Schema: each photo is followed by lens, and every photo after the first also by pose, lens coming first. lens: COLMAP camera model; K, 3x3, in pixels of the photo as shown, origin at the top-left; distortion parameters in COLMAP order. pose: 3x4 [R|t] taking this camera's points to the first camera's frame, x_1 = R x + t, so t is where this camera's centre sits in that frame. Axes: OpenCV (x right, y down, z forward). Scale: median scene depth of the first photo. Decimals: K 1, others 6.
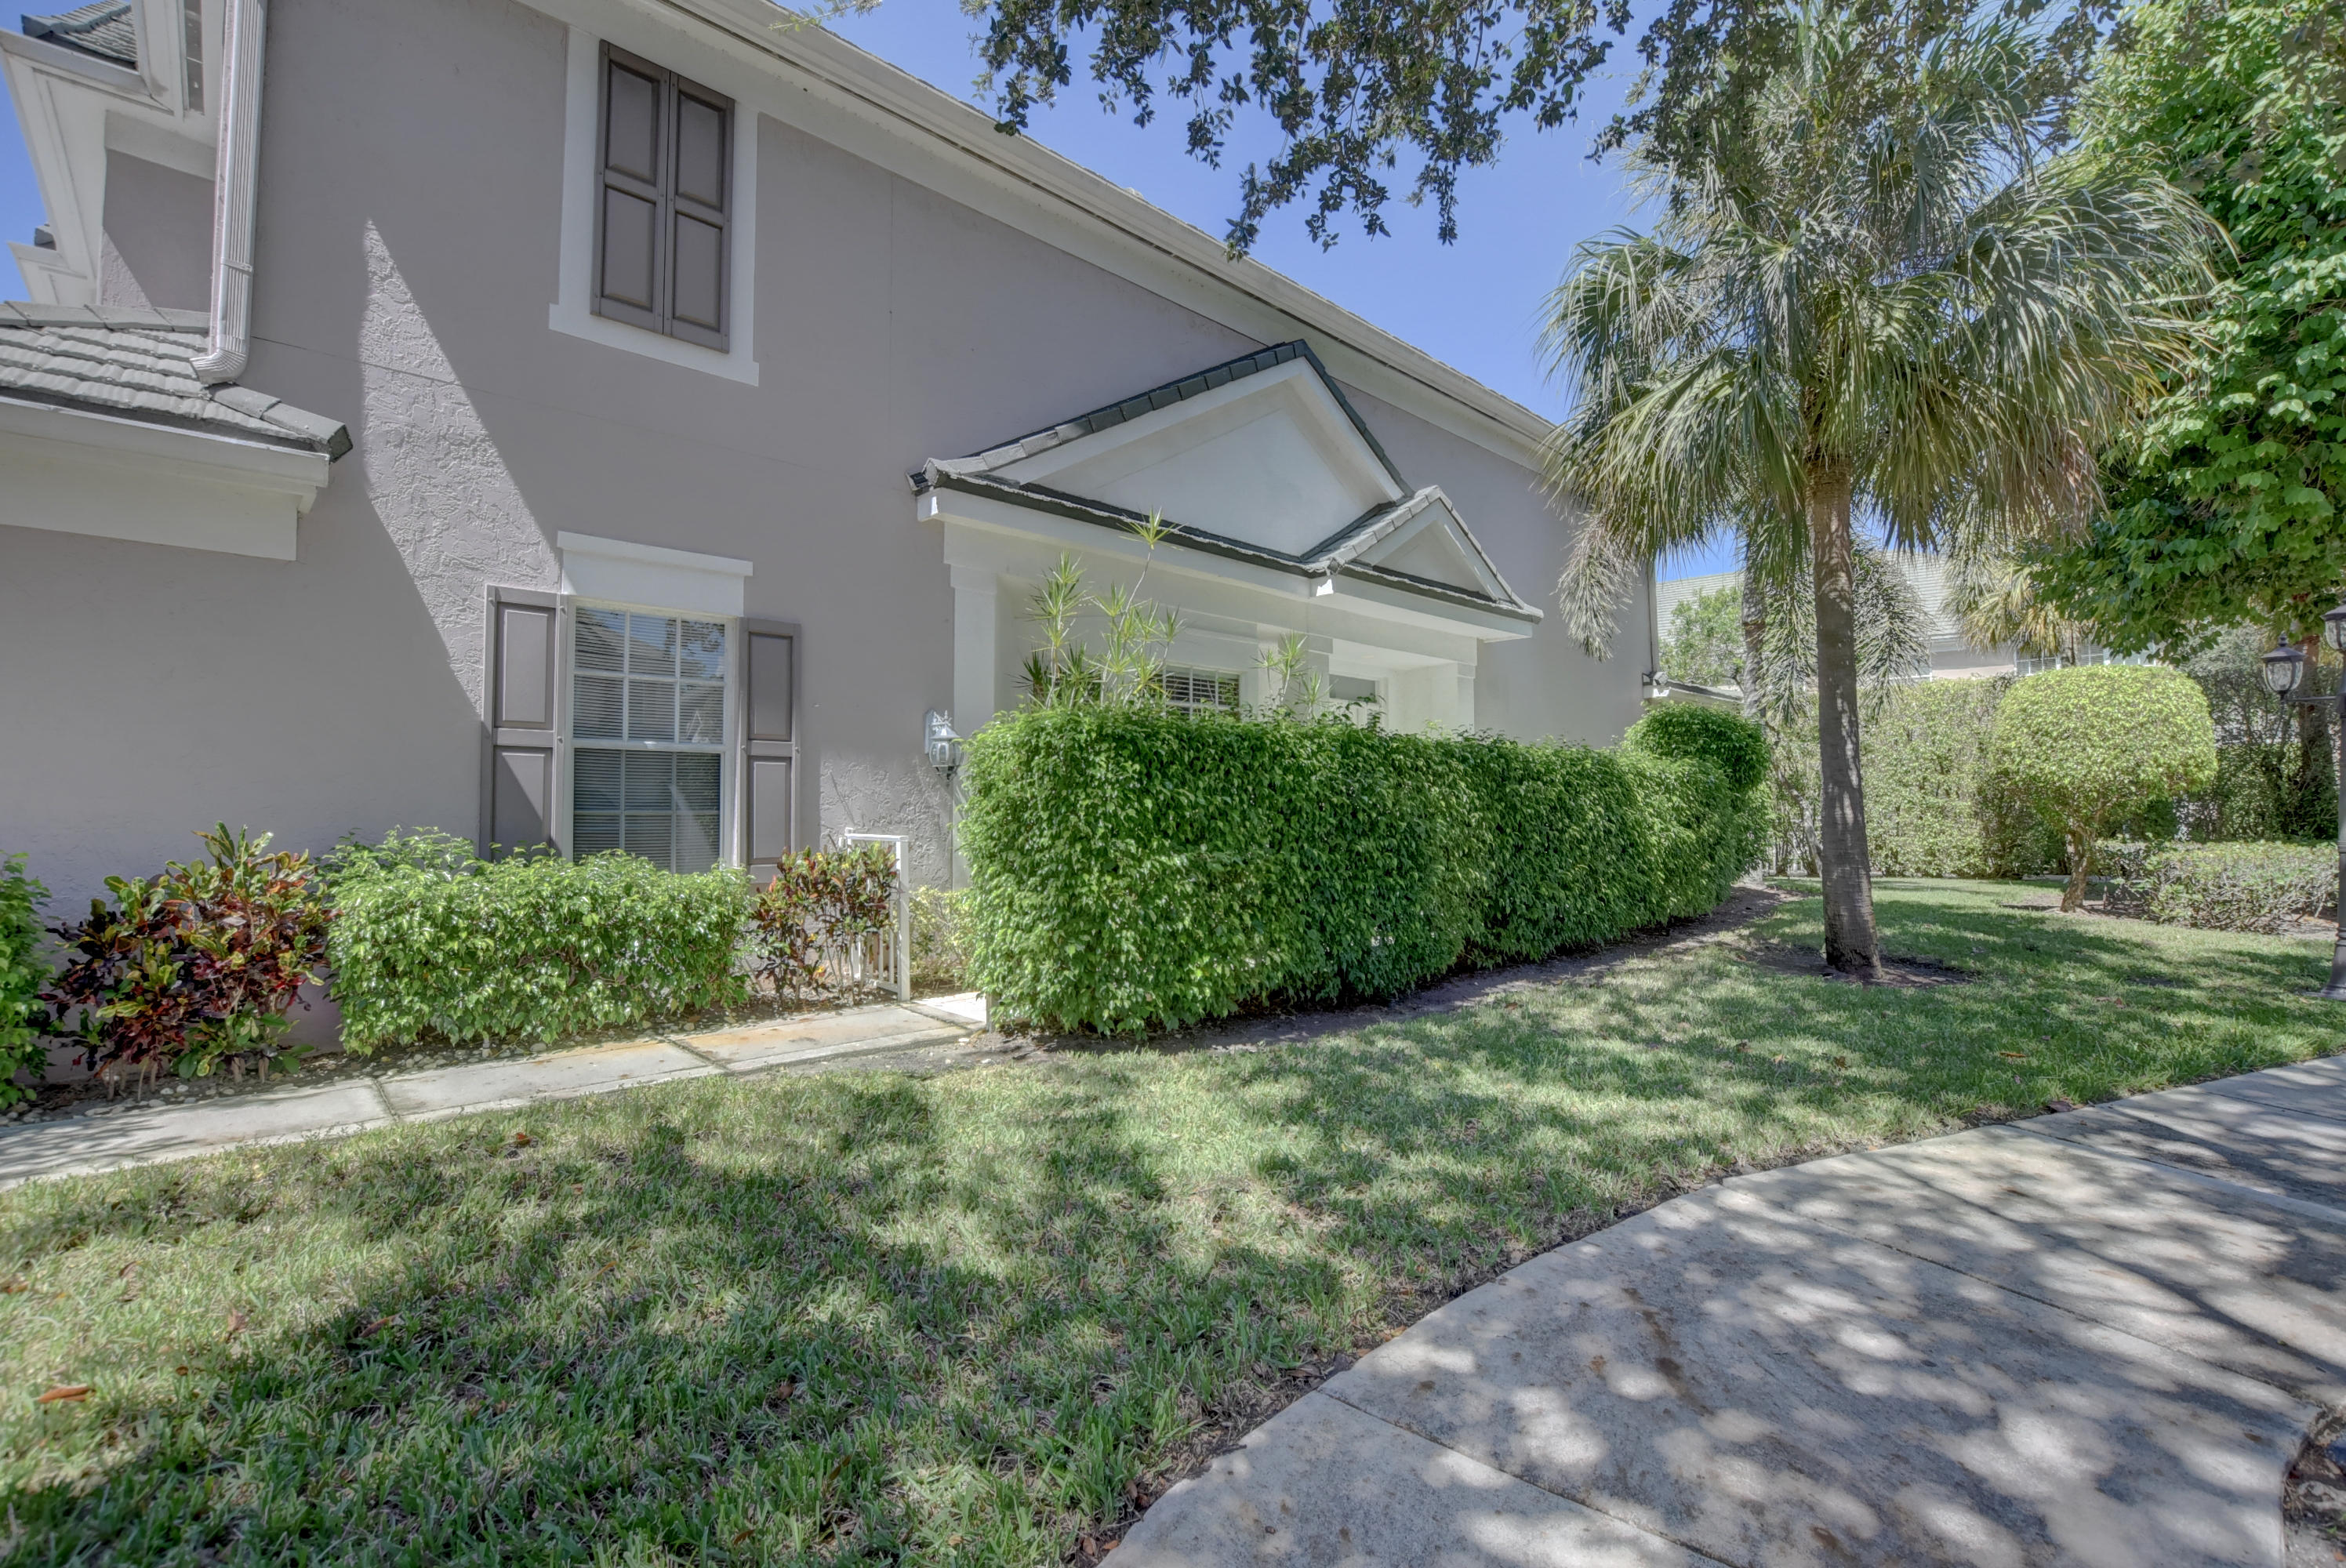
lens RADIAL K [[1037.1, 0, 1173.0], [0, 1037.1, 784.0], [0, 0, 1]] dist [-0.027516, 0.001800]
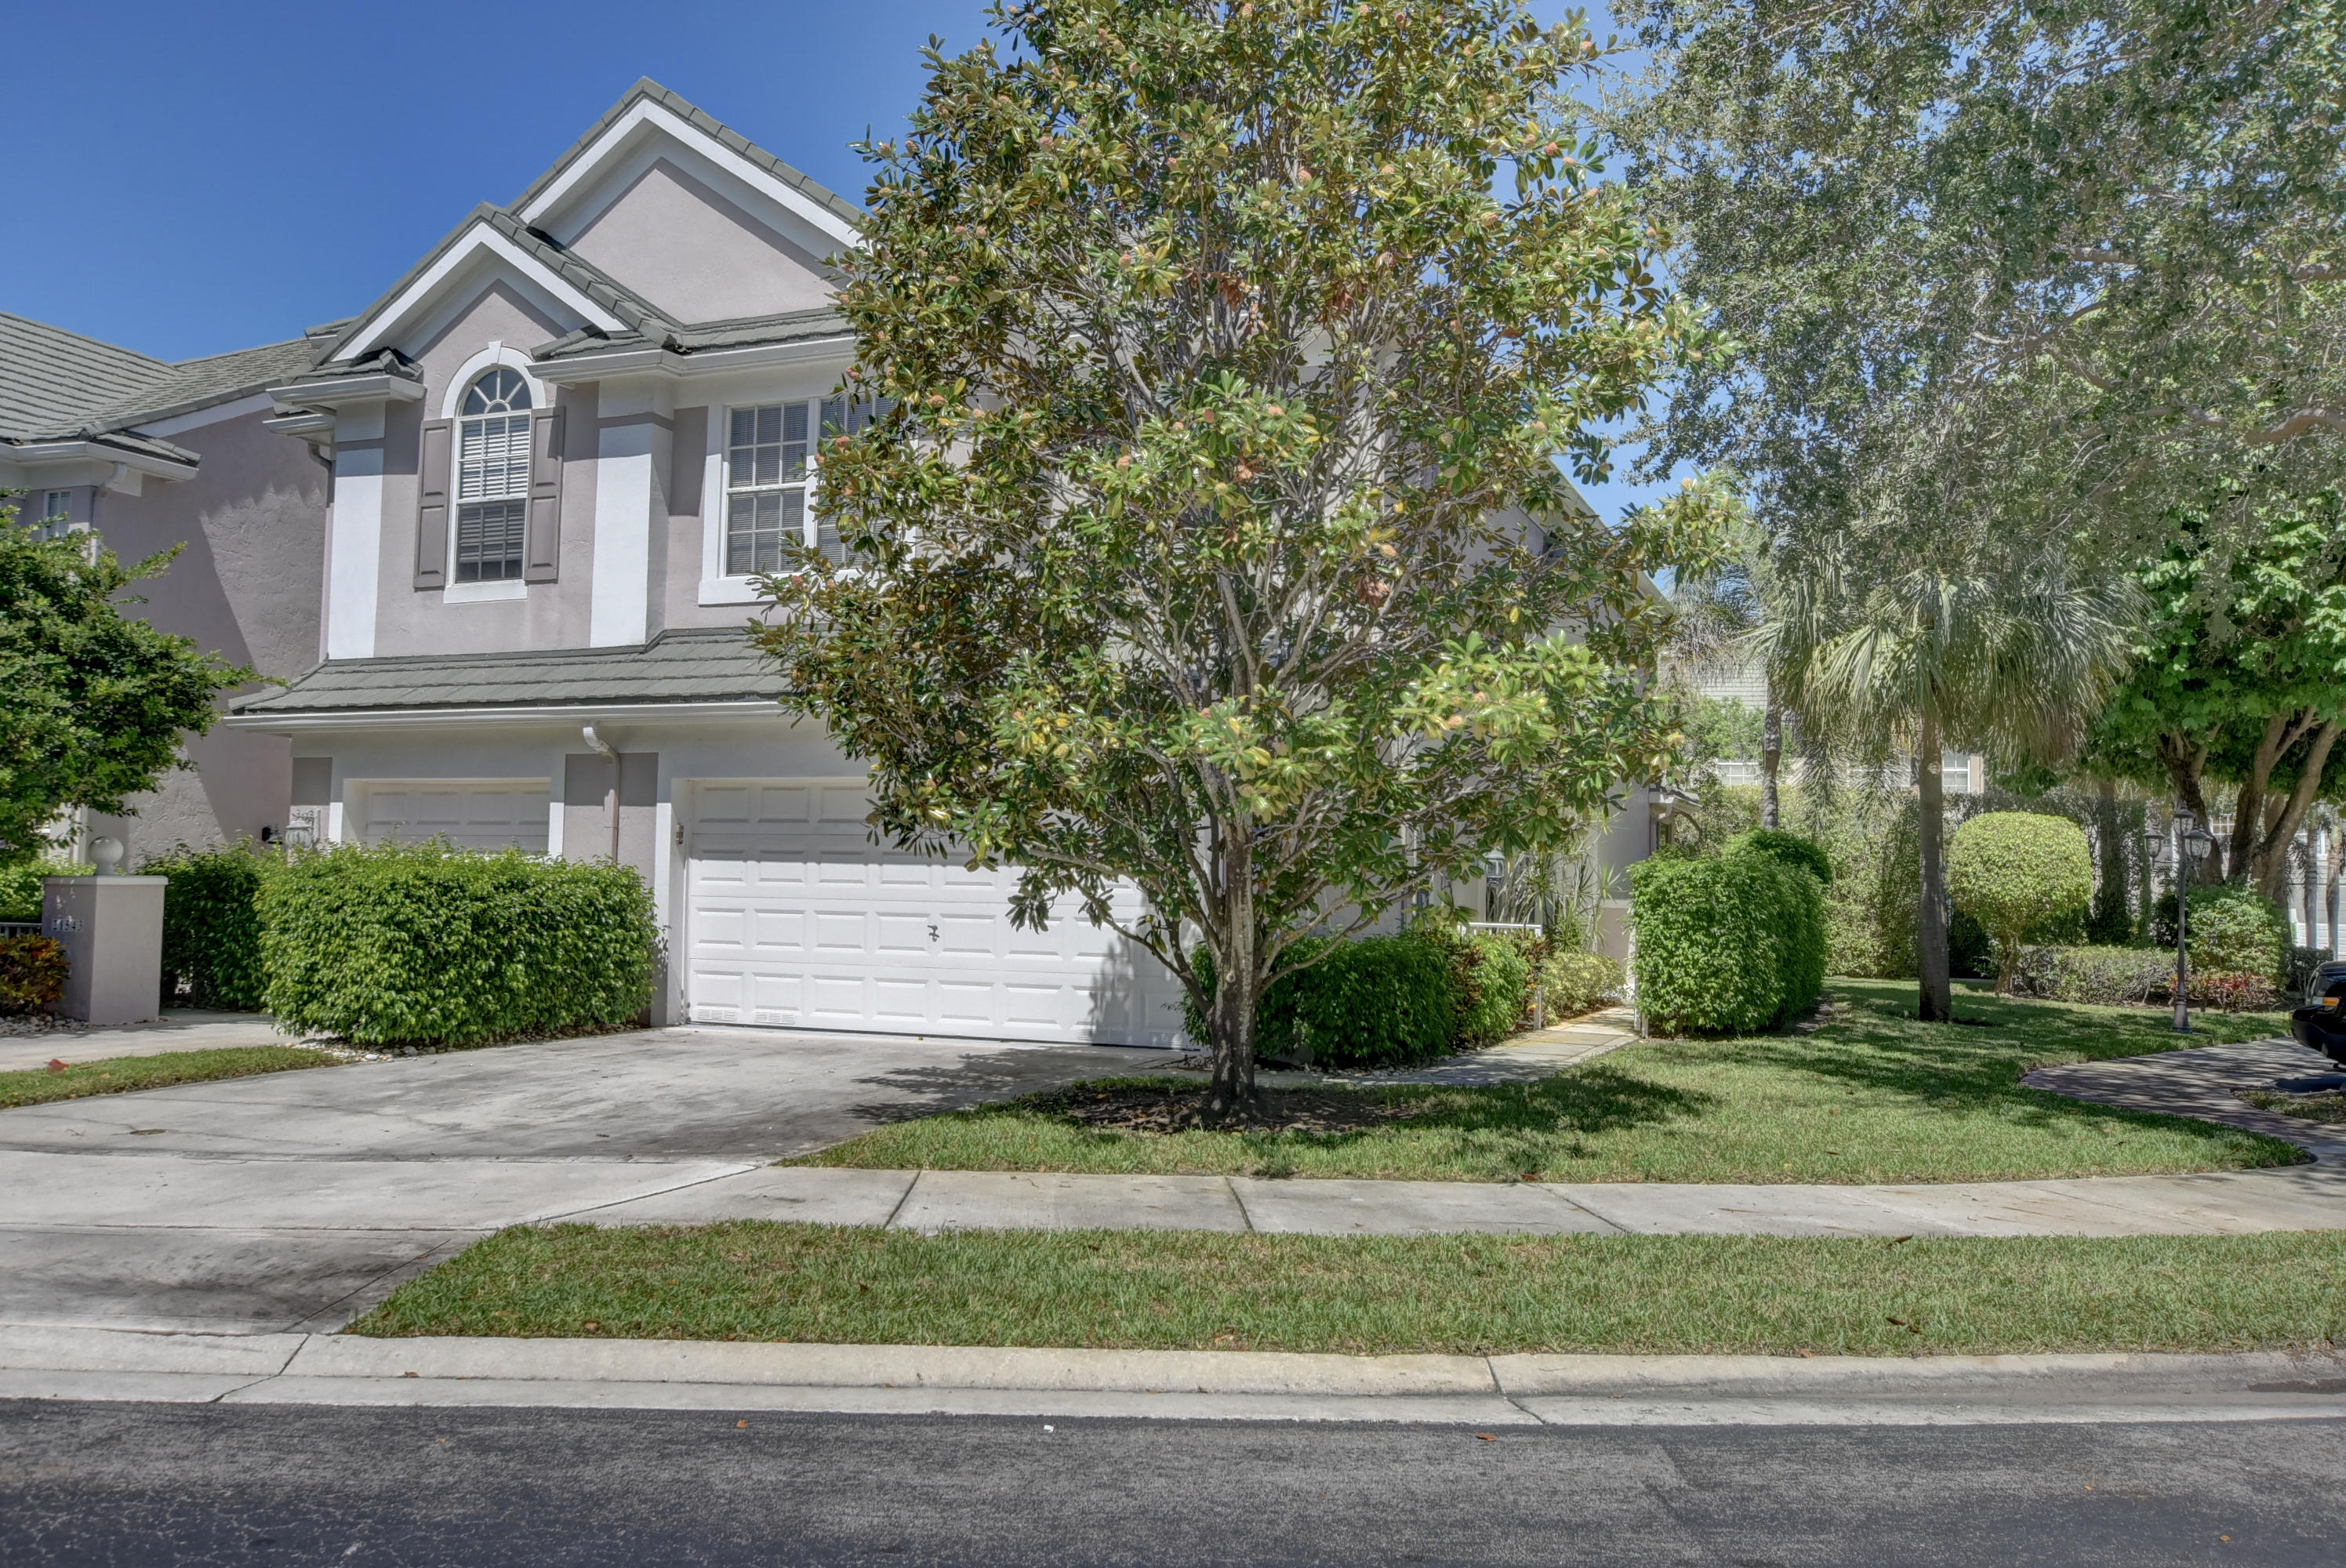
lens RADIAL K [[1805.7, 0, 1173.0], [0, 1805.7, 784.0], [0, 0, 1]] dist [0.005279, 0.003210]
pose [[0.912805, 0.050452, 0.405266, -1.275284], [-0.039527, 0.998595, -0.035287, -0.029875], [-0.406477, 0.016191, 0.913517, -0.862373]]
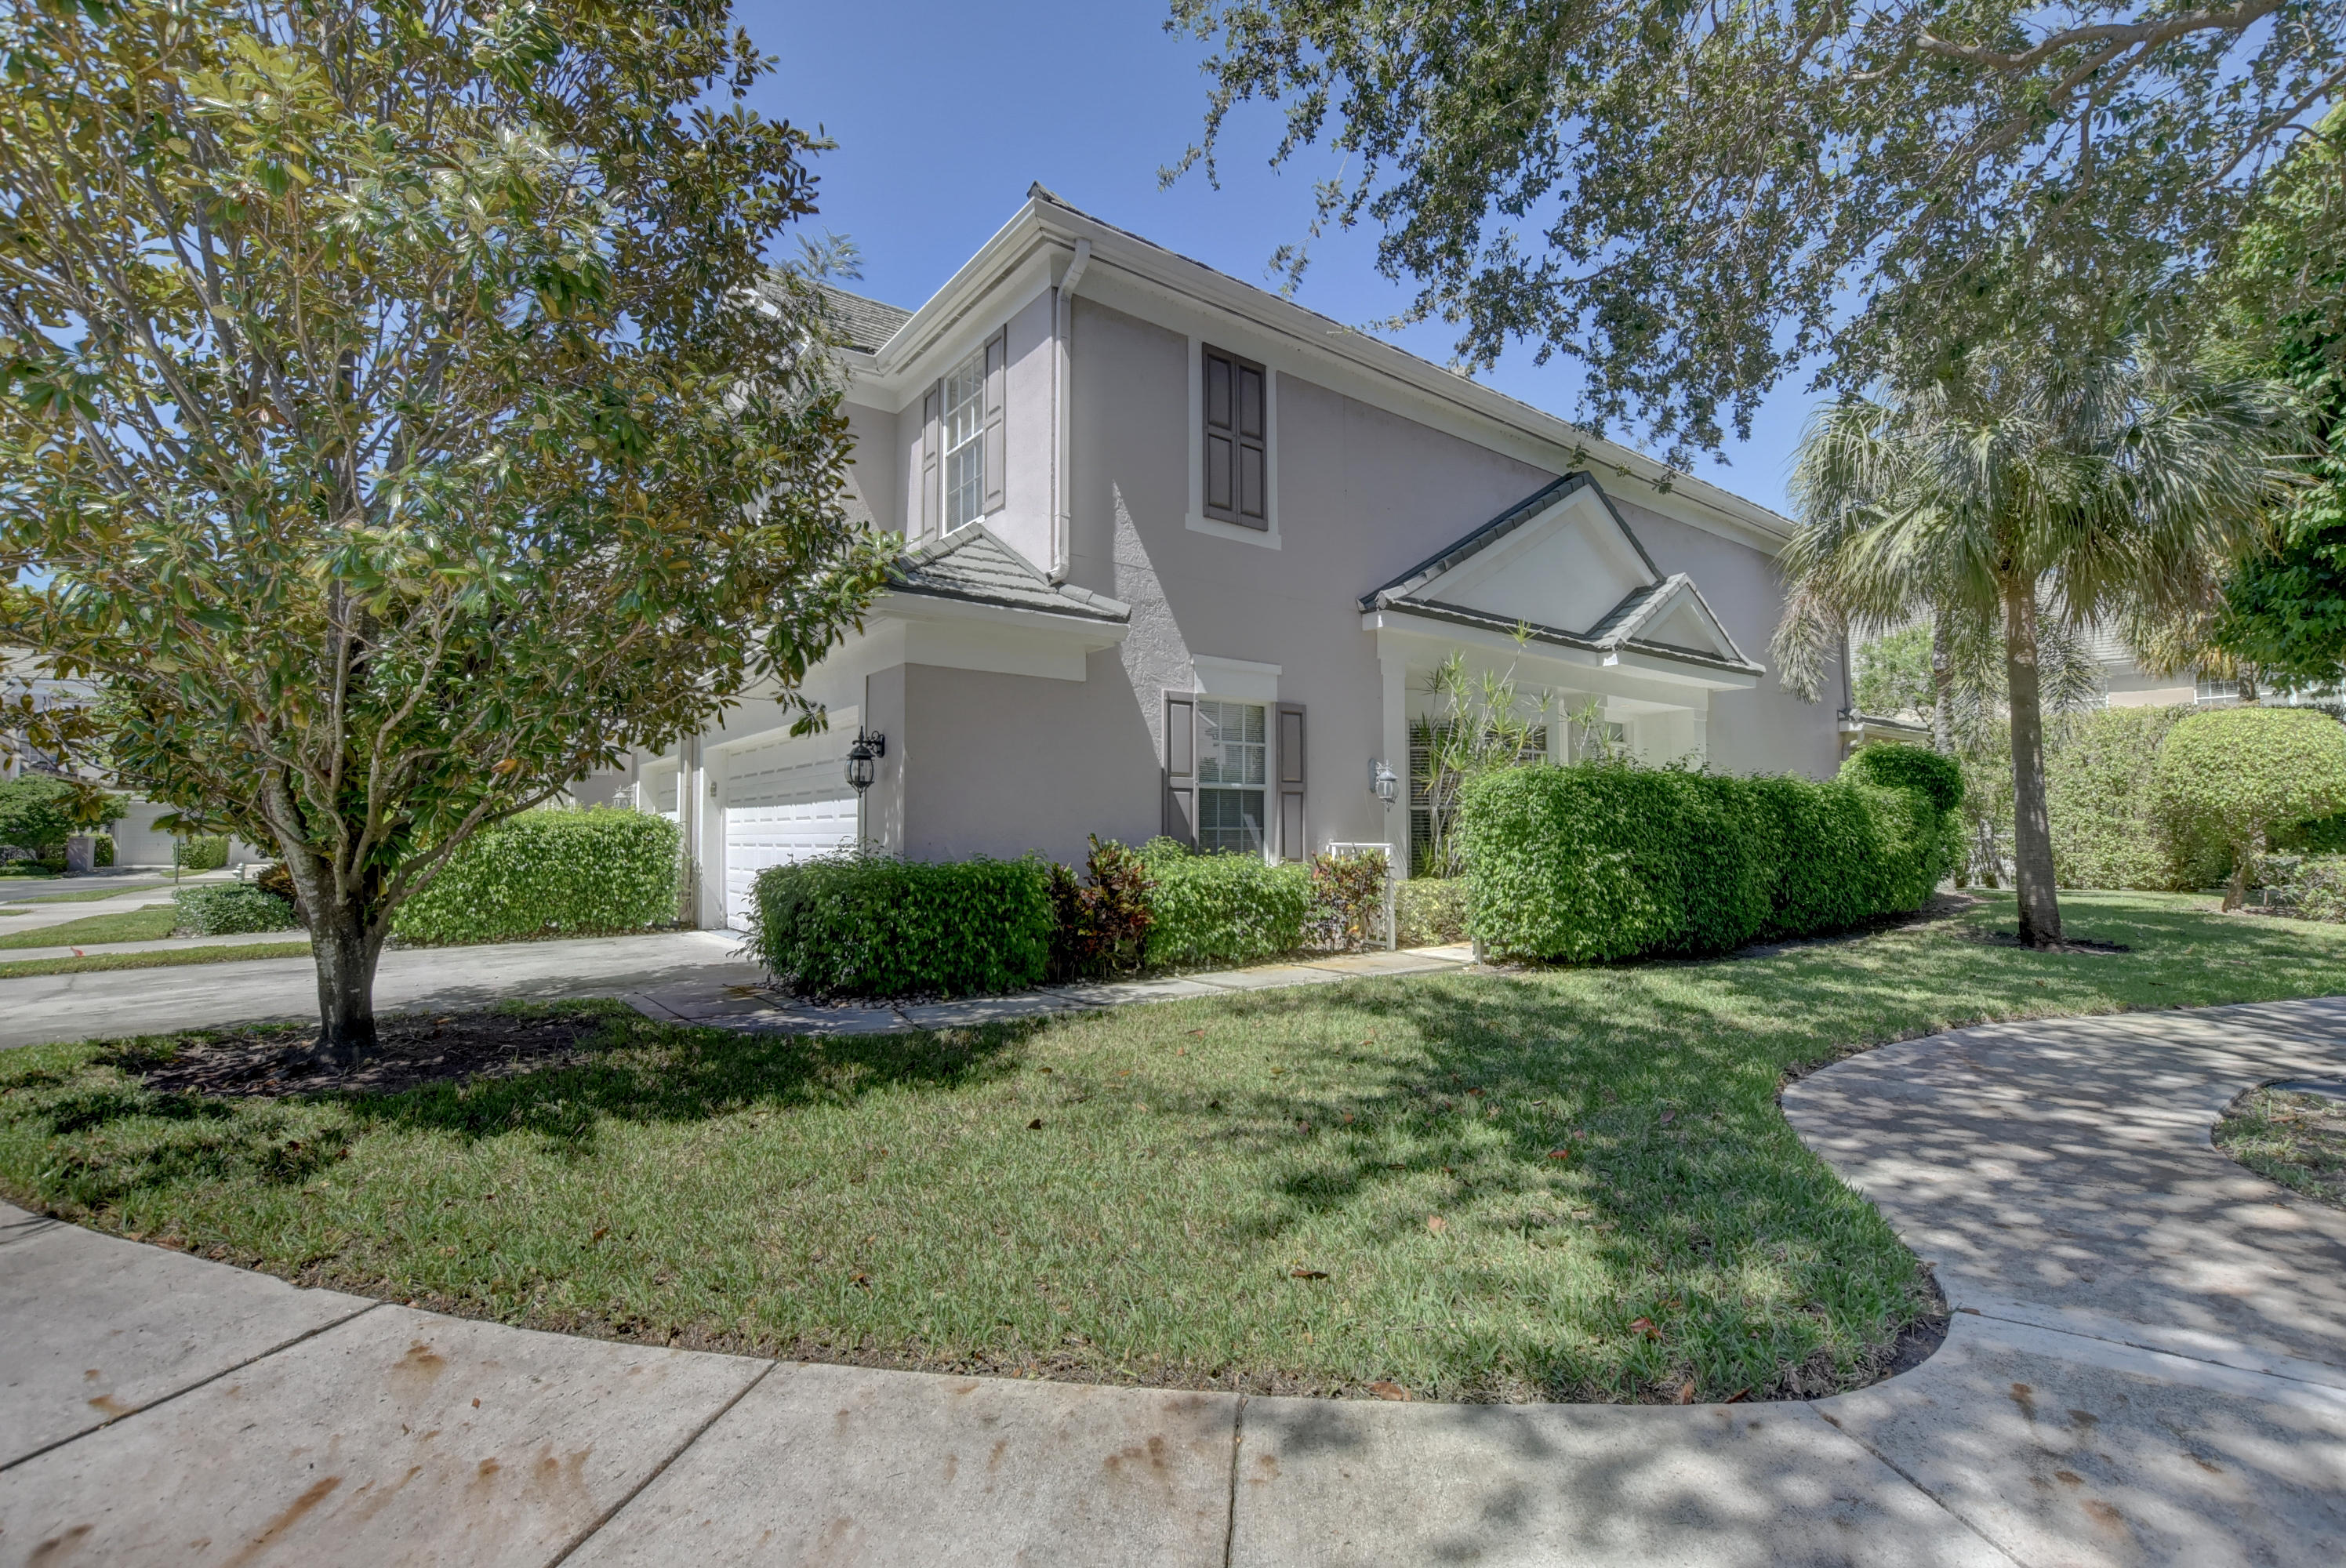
lens RADIAL K [[1037.1, 0, 1173.0], [0, 1037.1, 784.0], [0, 0, 1]] dist [-0.027516, 0.001800]
pose [[0.994256, -0.002608, -0.107000, -0.281113], [0.000756, 0.999849, -0.017342, -0.008349], [0.107029, 0.017161, 0.994108, -0.385679]]
